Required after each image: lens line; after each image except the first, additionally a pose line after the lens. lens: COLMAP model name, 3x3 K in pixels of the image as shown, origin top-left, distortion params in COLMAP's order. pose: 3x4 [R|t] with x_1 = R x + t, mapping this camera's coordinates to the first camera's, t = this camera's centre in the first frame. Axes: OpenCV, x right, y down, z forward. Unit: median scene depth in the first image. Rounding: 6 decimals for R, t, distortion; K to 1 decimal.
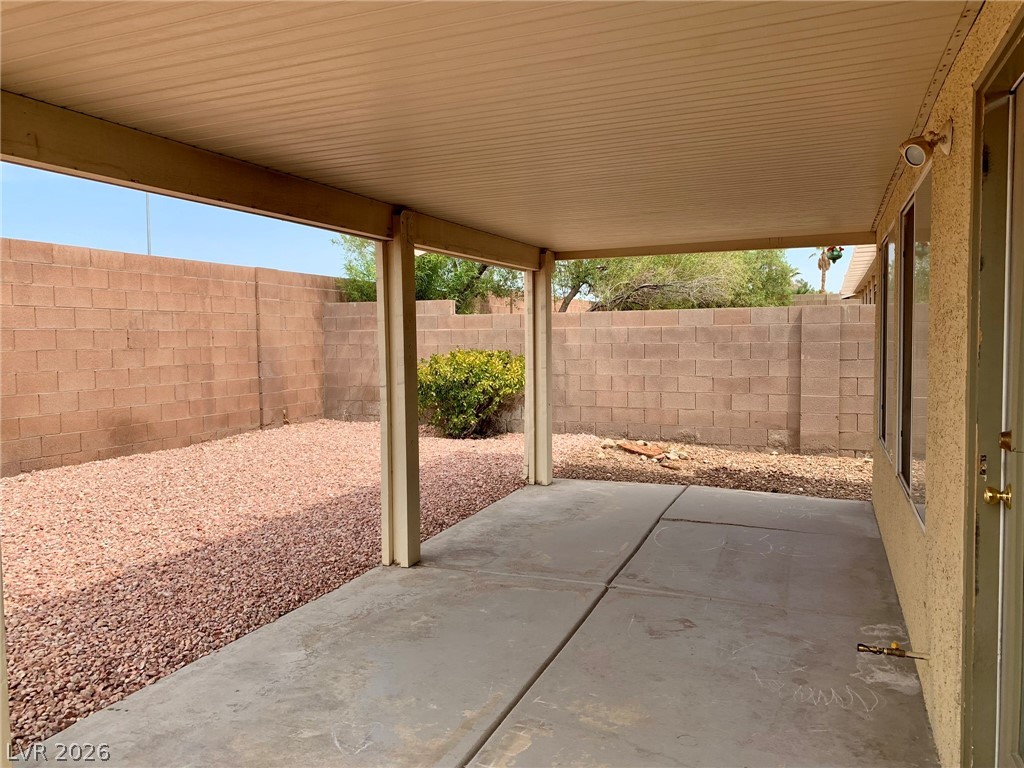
lens RADIAL K [[784.0, 0, 512.8], [0, 784.0, 382.7], [0, 0, 1]] dist [0.044626, -0.037412]
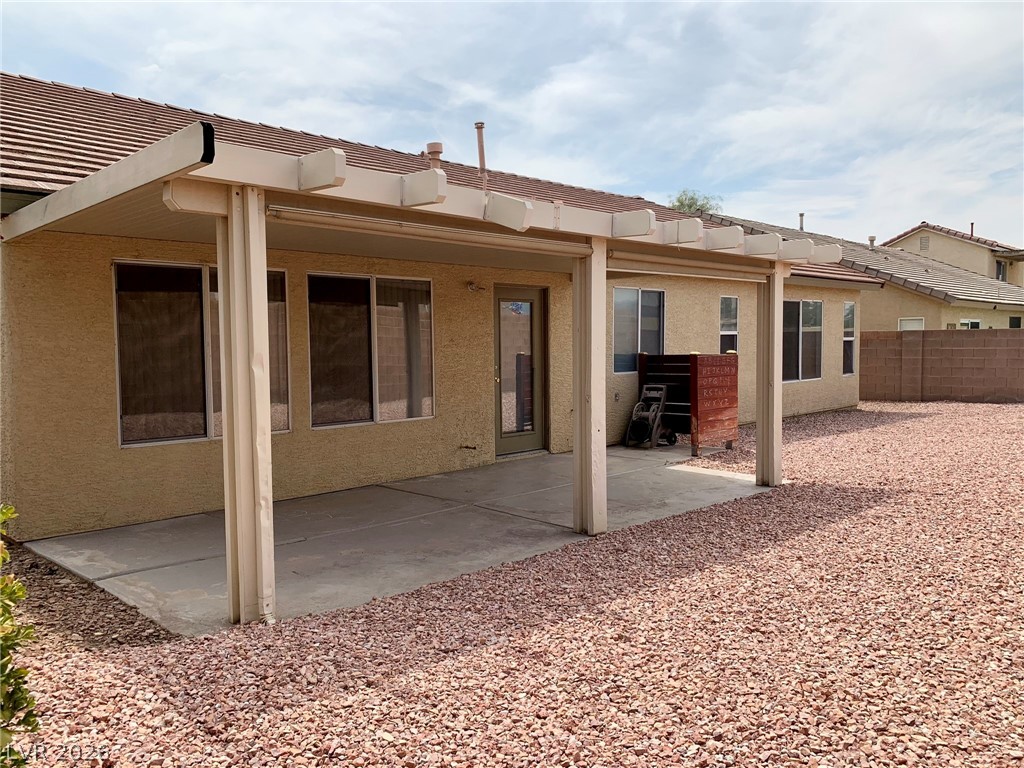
lens RADIAL K [[784.0, 0, 514.8], [0, 784.0, 389.3], [0, 0, 1]] dist [0.044626, -0.037412]
pose [[-0.916722, -0.006933, 0.399466, -0.461163], [0.042657, 0.992436, 0.115116, -0.113072], [-0.397242, 0.122569, -0.909492, 1.899805]]
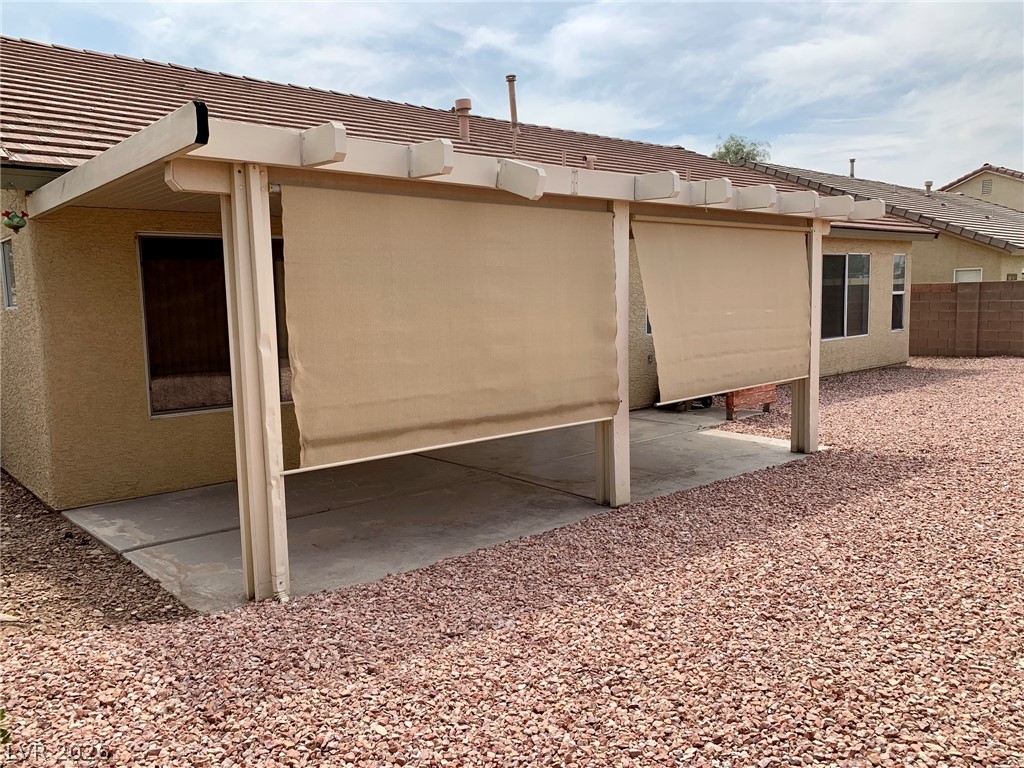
lens RADIAL K [[784.0, 0, 504.5], [0, 784.0, 384.8], [0, 0, 1]] dist [0.044626, -0.037412]
pose [[-0.887612, -0.022692, 0.460033, -0.480823], [0.059966, 0.984591, 0.164269, -0.130928], [-0.456672, 0.173393, -0.872574, 1.867740]]
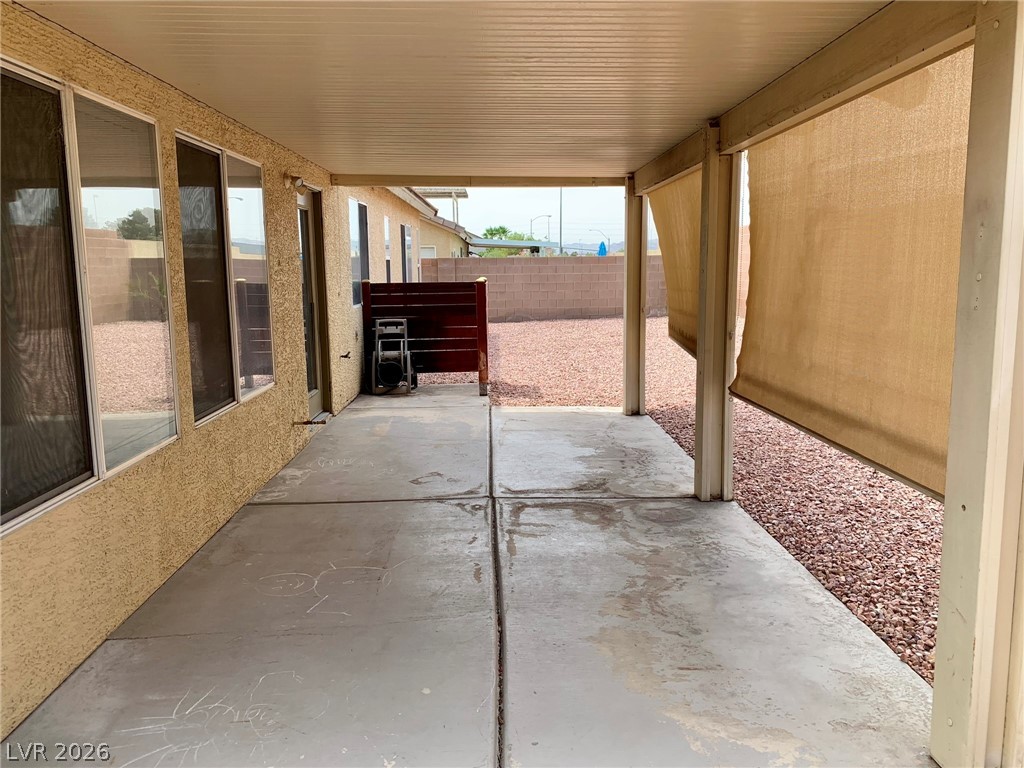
lens RADIAL K [[784.0, 0, 513.9], [0, 784.0, 382.0], [0, 0, 1]] dist [0.044626, -0.037412]
pose [[-0.918191, 0.076657, -0.388649, 0.408035], [-0.007241, 0.977687, 0.209944, -0.101873], [0.396071, 0.195583, -0.897148, 1.587559]]
